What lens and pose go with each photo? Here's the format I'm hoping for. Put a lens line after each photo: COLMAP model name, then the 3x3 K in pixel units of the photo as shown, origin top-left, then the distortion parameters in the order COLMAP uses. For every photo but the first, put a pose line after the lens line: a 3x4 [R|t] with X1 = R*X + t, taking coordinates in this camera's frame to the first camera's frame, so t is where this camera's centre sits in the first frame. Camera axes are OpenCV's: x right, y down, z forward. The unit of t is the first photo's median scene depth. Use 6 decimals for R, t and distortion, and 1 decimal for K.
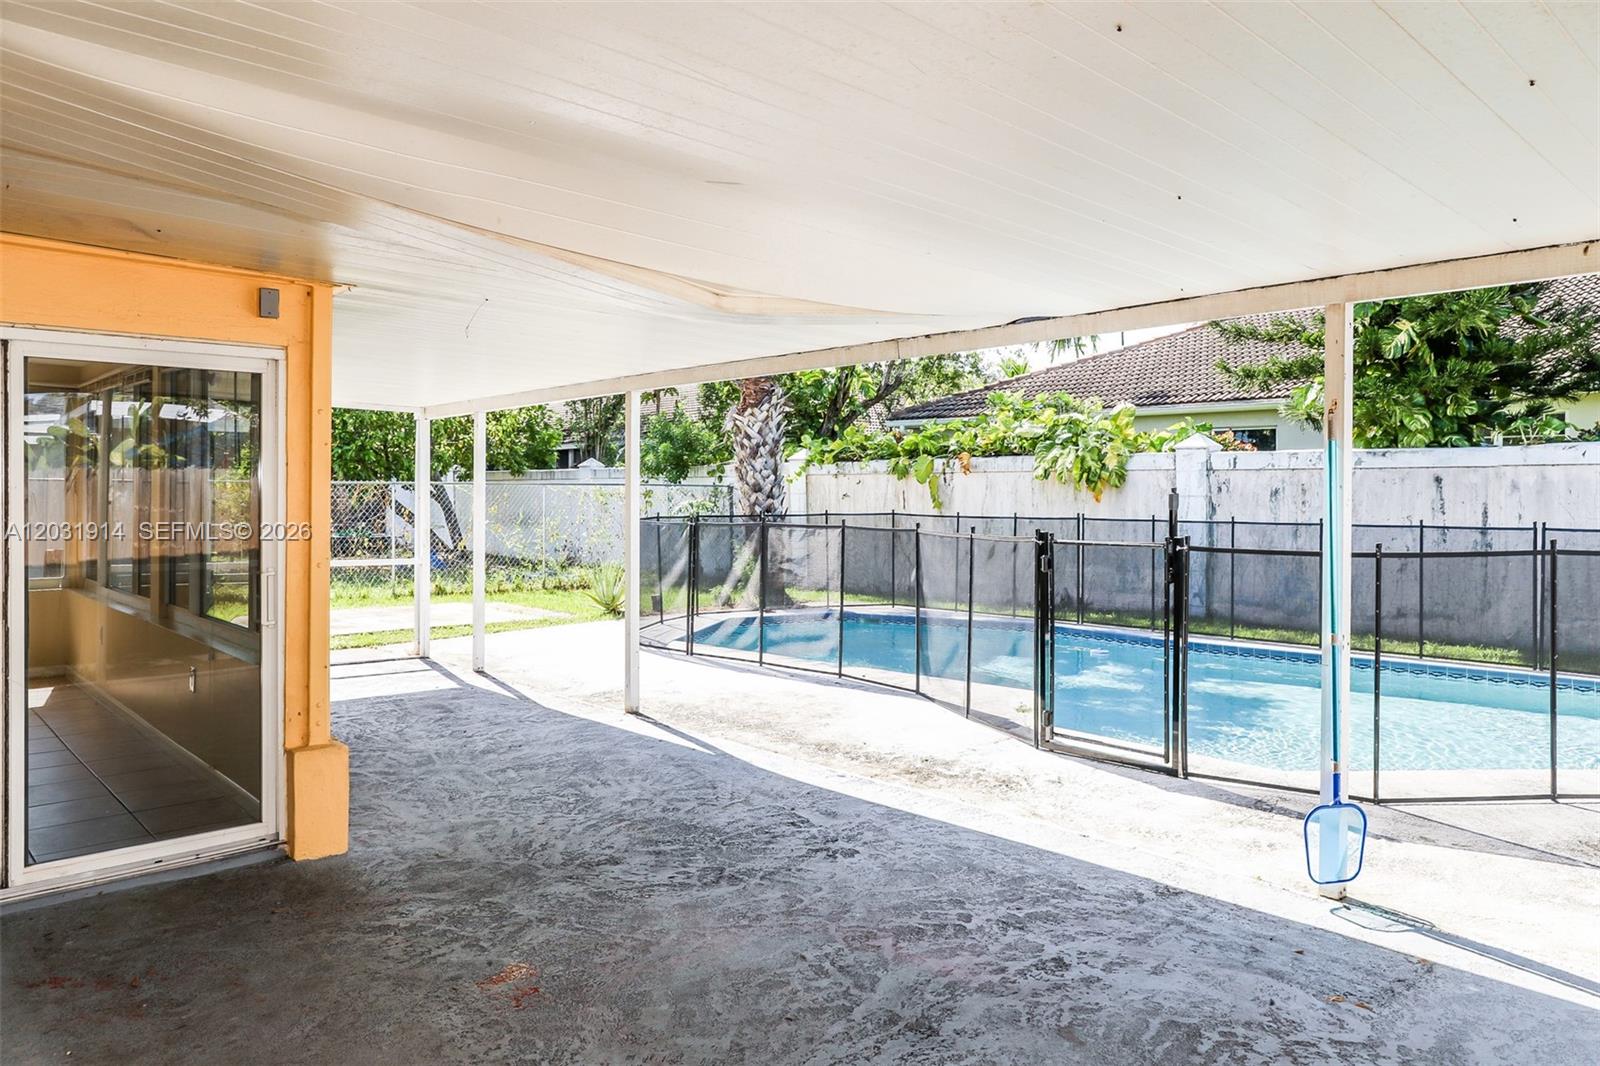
lens RADIAL K [[1107.5, 0, 800.0], [0, 1107.5, 533.0], [0, 0, 1]] dist [-0.013685, 0.000926]
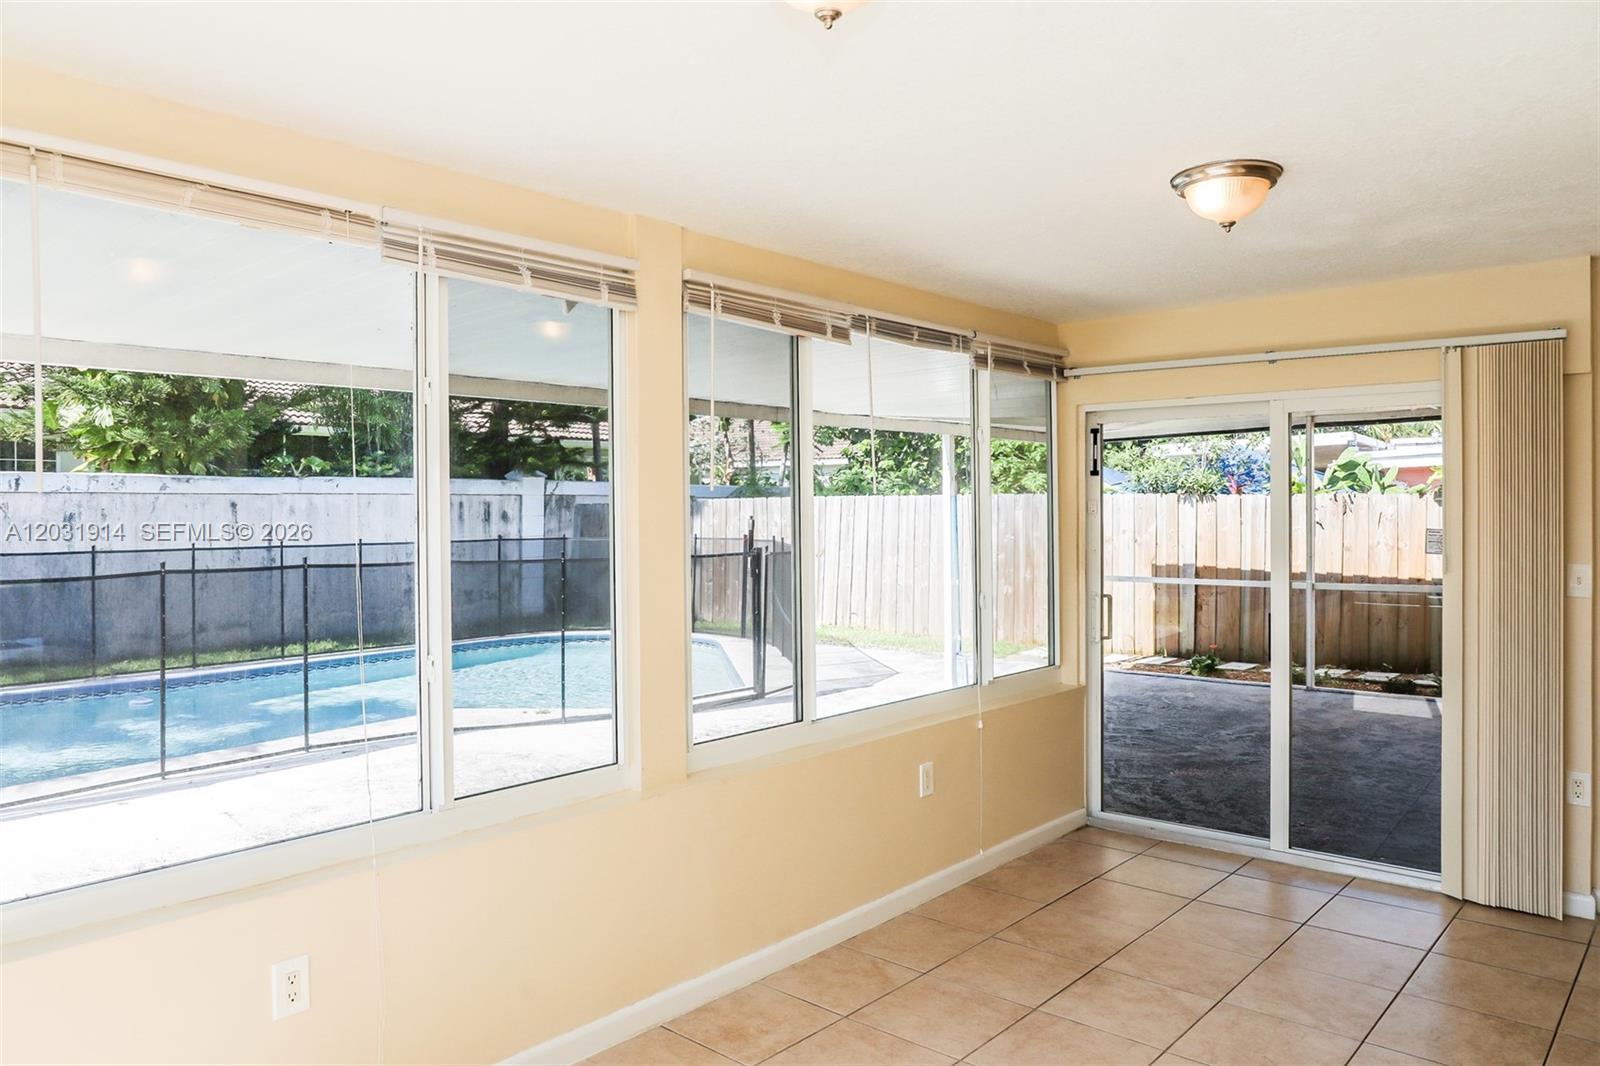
lens RADIAL K [[1107.5, 0, 800.0], [0, 1107.5, 533.0], [0, 0, 1]] dist [-0.013685, 0.000926]
pose [[-0.118591, -0.022335, 0.992692, -0.623830], [0.041995, 0.998740, 0.027488, -0.027056], [-0.992055, 0.044948, -0.117503, 0.574811]]
